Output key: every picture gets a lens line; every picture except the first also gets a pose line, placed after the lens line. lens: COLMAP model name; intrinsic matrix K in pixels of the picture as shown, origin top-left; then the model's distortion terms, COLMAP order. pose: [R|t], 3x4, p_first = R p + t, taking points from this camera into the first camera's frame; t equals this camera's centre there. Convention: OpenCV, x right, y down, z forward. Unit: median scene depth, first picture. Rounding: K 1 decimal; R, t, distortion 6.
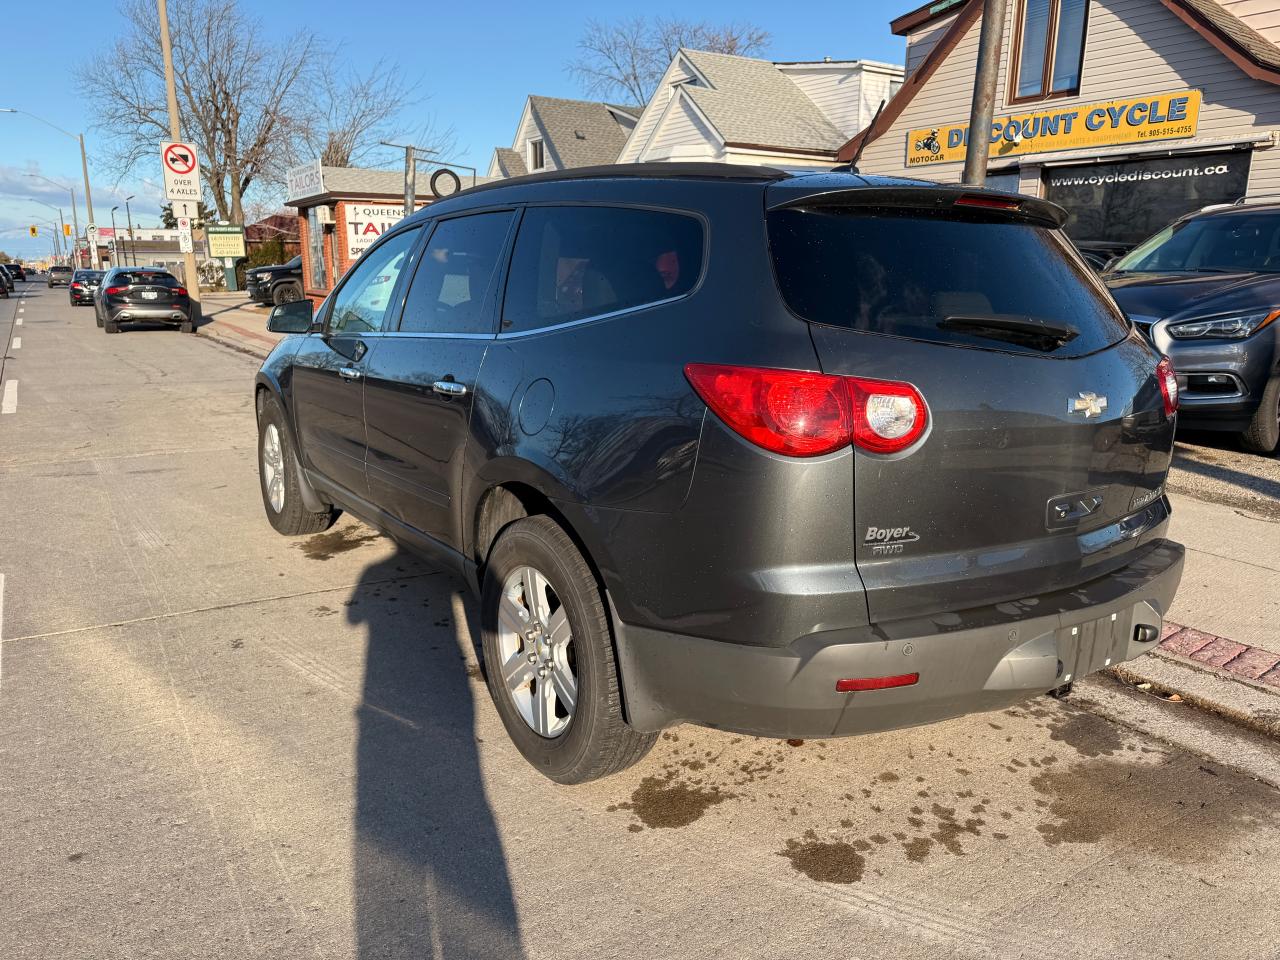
lens RADIAL K [[900.1, 0, 641.0], [0, 900.1, 480.2], [0, 0, 1]] dist [0.026617, -0.029571]
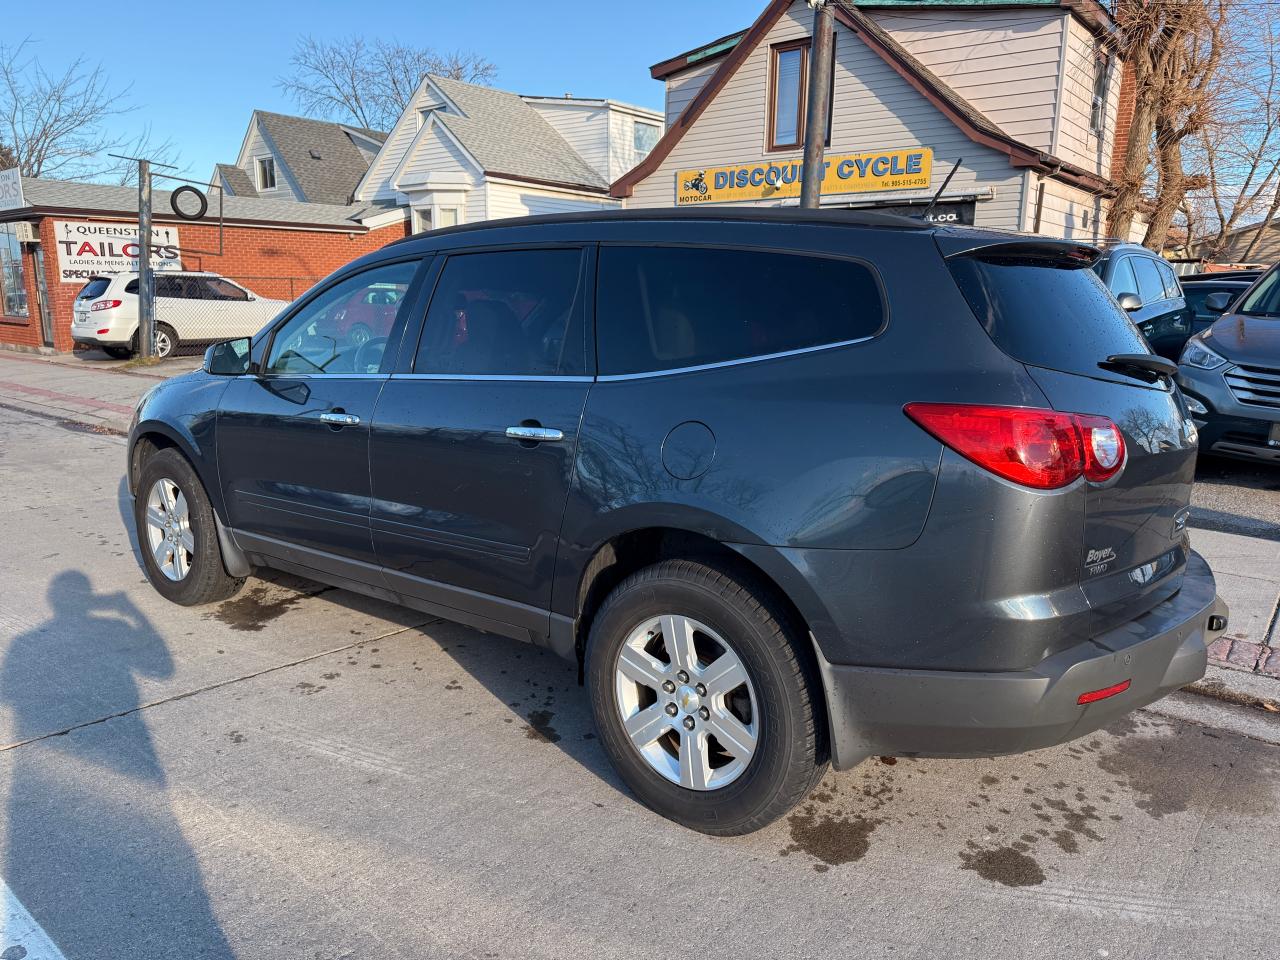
lens RADIAL K [[900.1, 0, 640.1], [0, 900.1, 478.0], [0, 0, 1]] dist [0.026617, -0.029571]
pose [[0.956289, -0.050373, 0.288051, -0.216636], [0.059284, 0.997992, -0.022290, -0.016255], [-0.286350, 0.038393, 0.957356, 0.038554]]
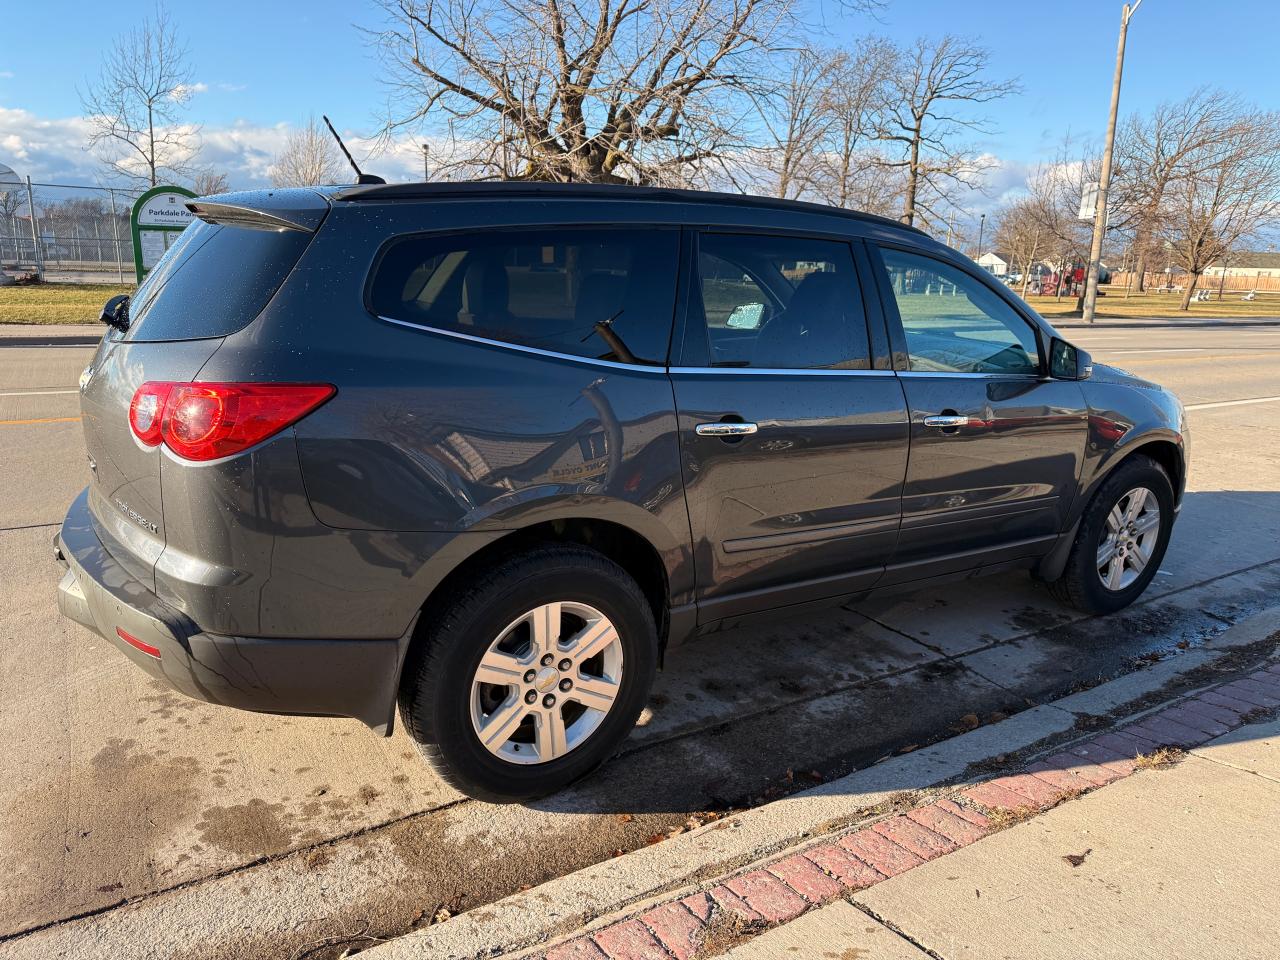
lens RADIAL K [[900.1, 0, 644.7], [0, 900.1, 474.5], [0, 0, 1]] dist [0.026617, -0.029571]
pose [[-0.022783, 0.231216, -0.972636, 0.705775], [-0.258428, 0.938460, 0.229145, -0.181048], [0.965762, 0.256577, 0.038372, 0.714308]]
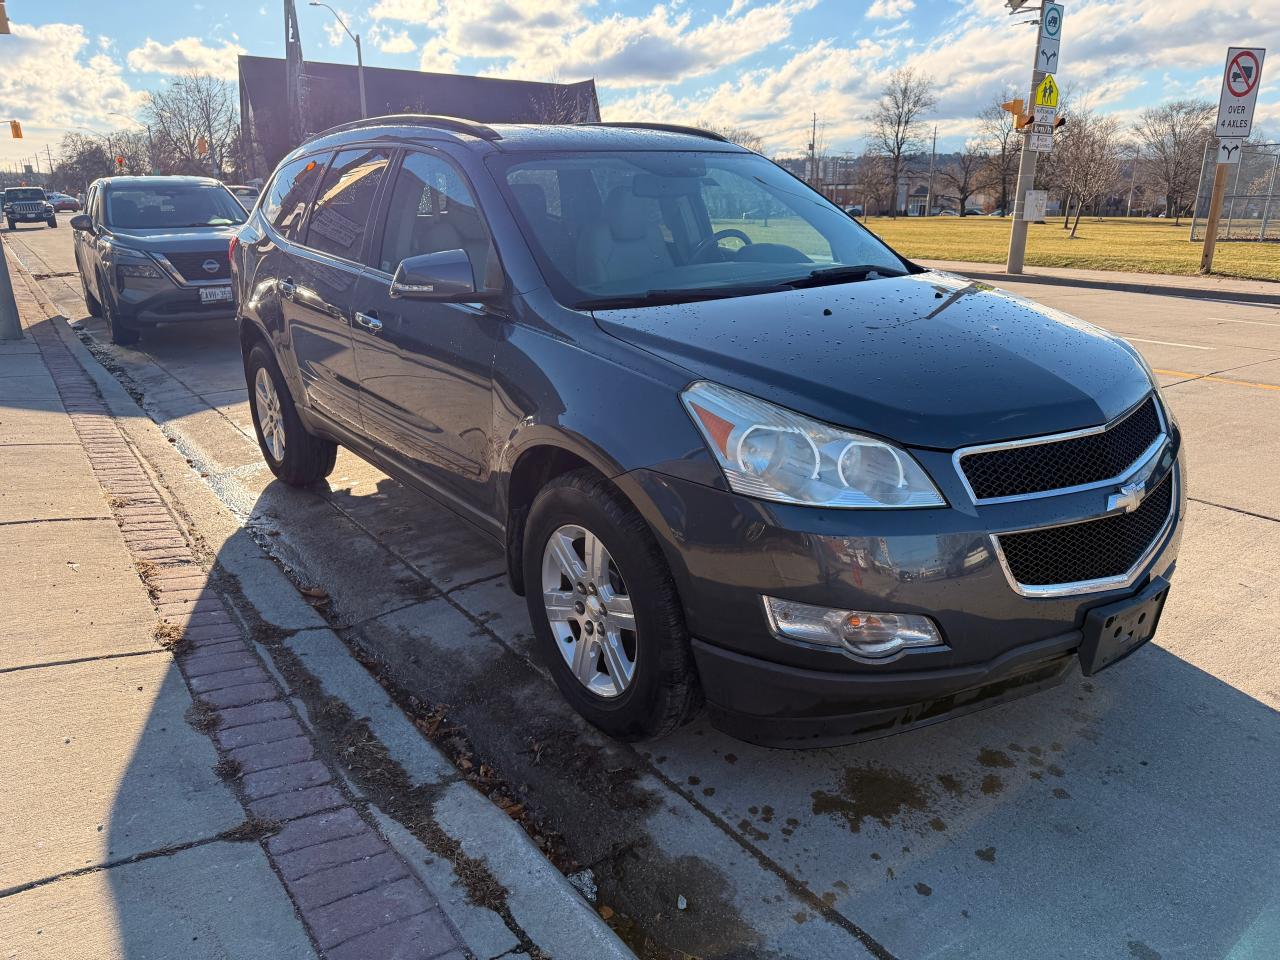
lens RADIAL K [[900.1, 0, 643.4], [0, 900.1, 474.5], [0, 0, 1]] dist [0.026617, -0.029571]
pose [[-0.998924, 0.012730, -0.044597, -0.092502], [-0.011210, 0.866800, 0.498529, -0.355685], [0.045003, 0.498493, -0.865725, 1.563176]]
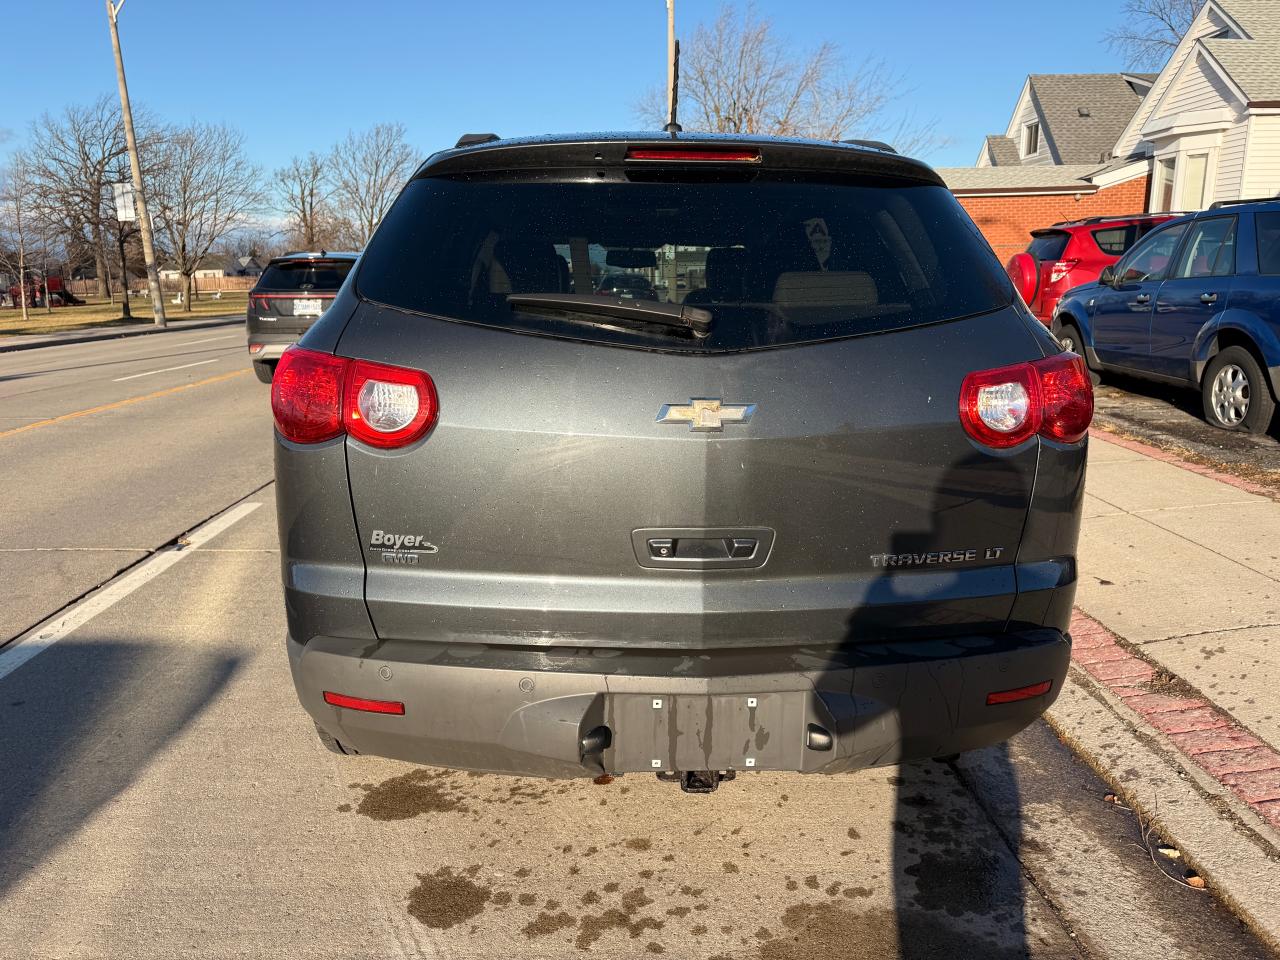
lens RADIAL K [[900.1, 0, 638.7], [0, 900.1, 481.9], [0, 0, 1]] dist [0.026617, -0.029571]
pose [[0.853178, 0.103047, -0.511340, 0.349879], [-0.102053, 0.994323, 0.030103, -0.018259], [0.511539, 0.026501, 0.858851, 0.137035]]
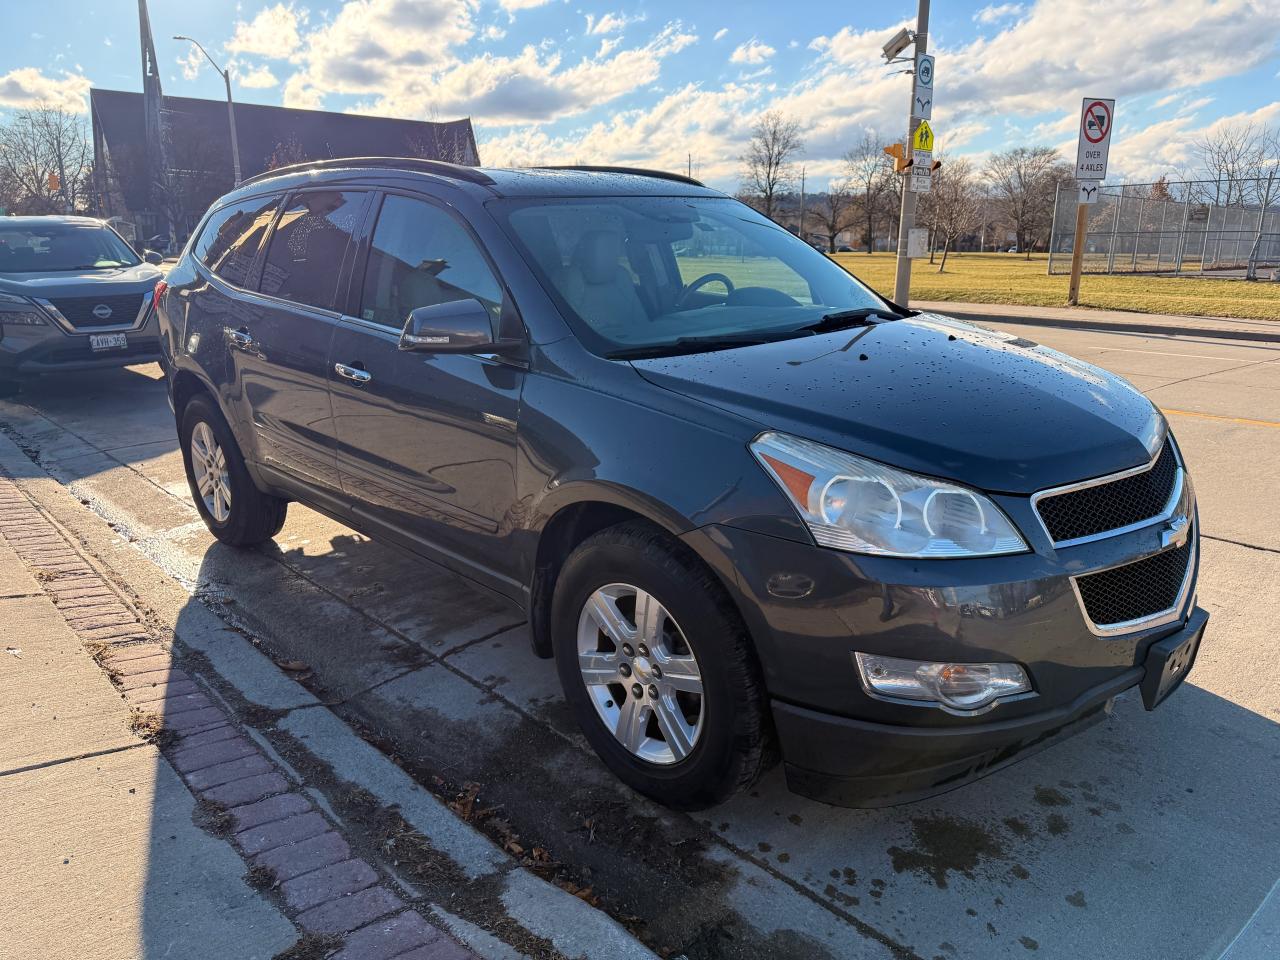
lens RADIAL K [[900.1, 0, 641.4], [0, 900.1, 476.6], [0, 0, 1]] dist [0.026617, -0.029571]
pose [[-0.984923, 0.046218, -0.166702, -0.012790], [-0.037013, 0.885034, 0.464053, -0.354053], [0.168985, 0.463227, -0.869980, 1.534426]]
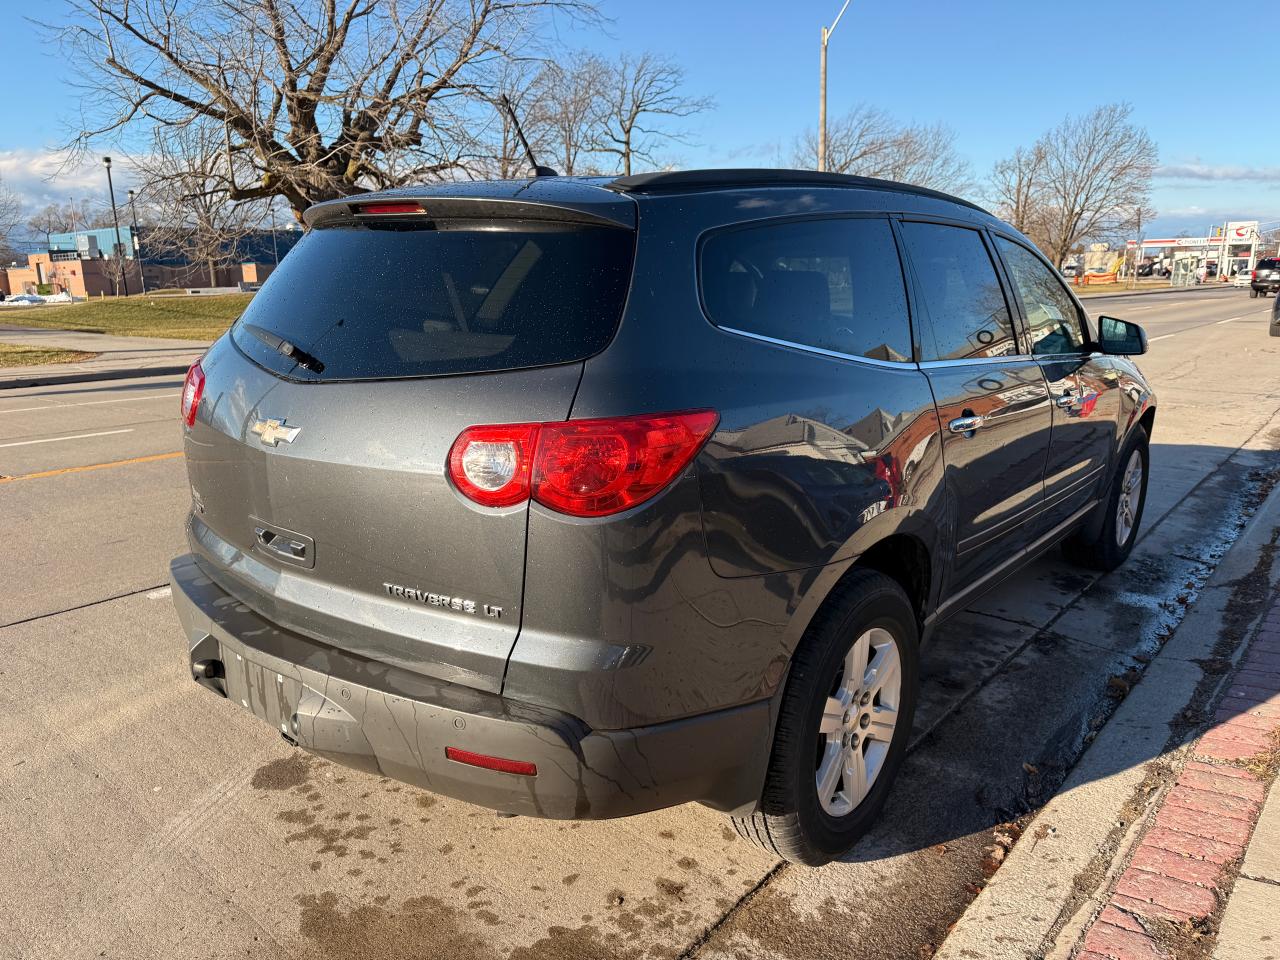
lens RADIAL K [[900.1, 0, 646.0], [0, 900.1, 477.7], [0, 0, 1]] dist [0.026617, -0.029571]
pose [[0.283550, 0.207780, -0.936177, 0.615883], [-0.208591, 0.966233, 0.151273, -0.107716], [0.935996, 0.152385, 0.317316, 0.447025]]
